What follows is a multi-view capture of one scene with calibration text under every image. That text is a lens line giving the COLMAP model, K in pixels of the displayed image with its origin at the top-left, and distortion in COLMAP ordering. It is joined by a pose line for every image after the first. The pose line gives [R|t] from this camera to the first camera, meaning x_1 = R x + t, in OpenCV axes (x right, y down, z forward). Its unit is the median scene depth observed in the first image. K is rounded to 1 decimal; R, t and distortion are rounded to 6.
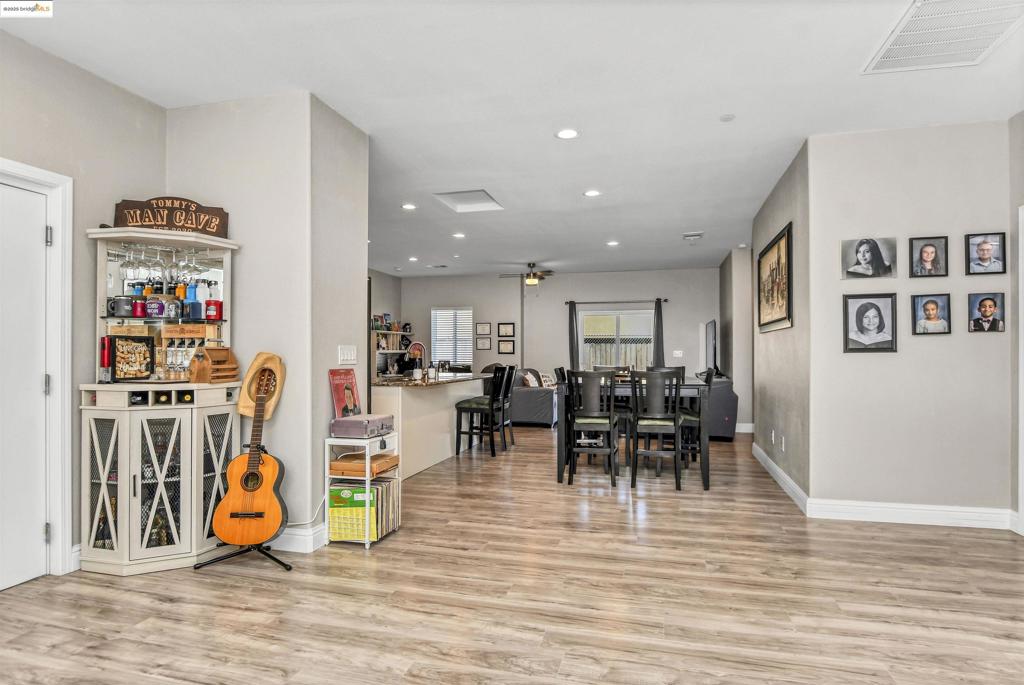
lens RADIAL K [[557.3, 0, 513.9], [0, 557.3, 343.6], [0, 0, 1]] dist [-0.018714, 0.000774]
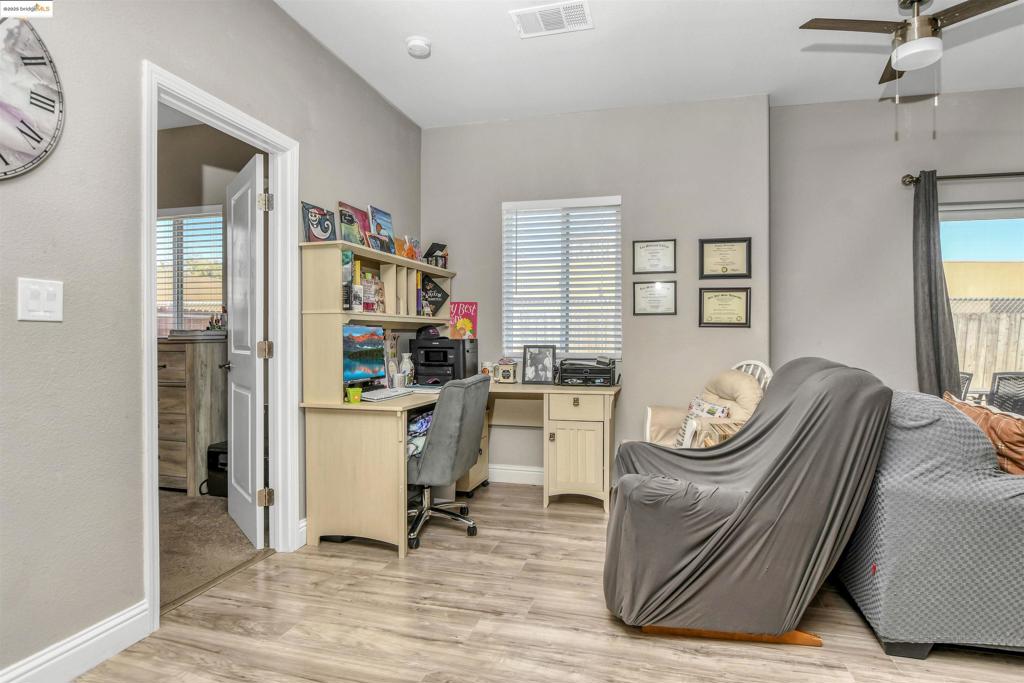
lens RADIAL K [[557.3, 0, 513.9], [0, 557.3, 342.6], [0, 0, 1]] dist [-0.018714, 0.000774]
pose [[0.999905, 0.005038, -0.012841, -0.389000], [-0.004603, 0.999421, 0.033700, 0.046843], [0.013004, -0.033638, 0.999349, 1.802875]]
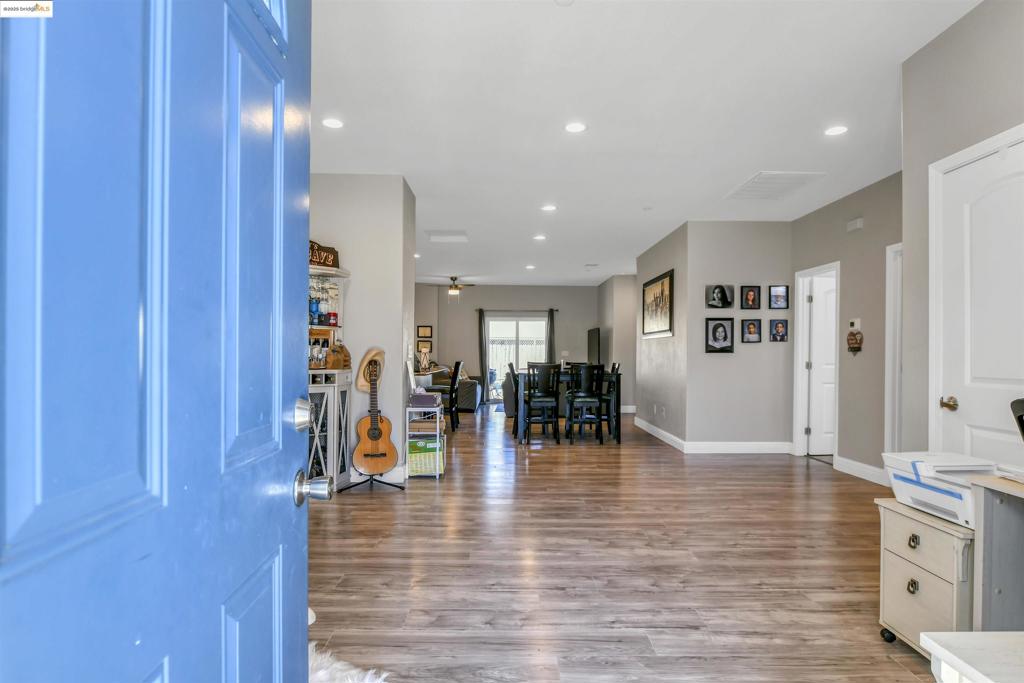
lens RADIAL K [[557.3, 0, 513.9], [0, 557.3, 342.6], [0, 0, 1]] dist [-0.018714, 0.000774]
pose [[0.961894, 0.013294, 0.273100, -0.417704], [-0.012810, 0.999912, -0.003556, -0.001009], [-0.273123, -0.000078, 0.961979, -0.452477]]
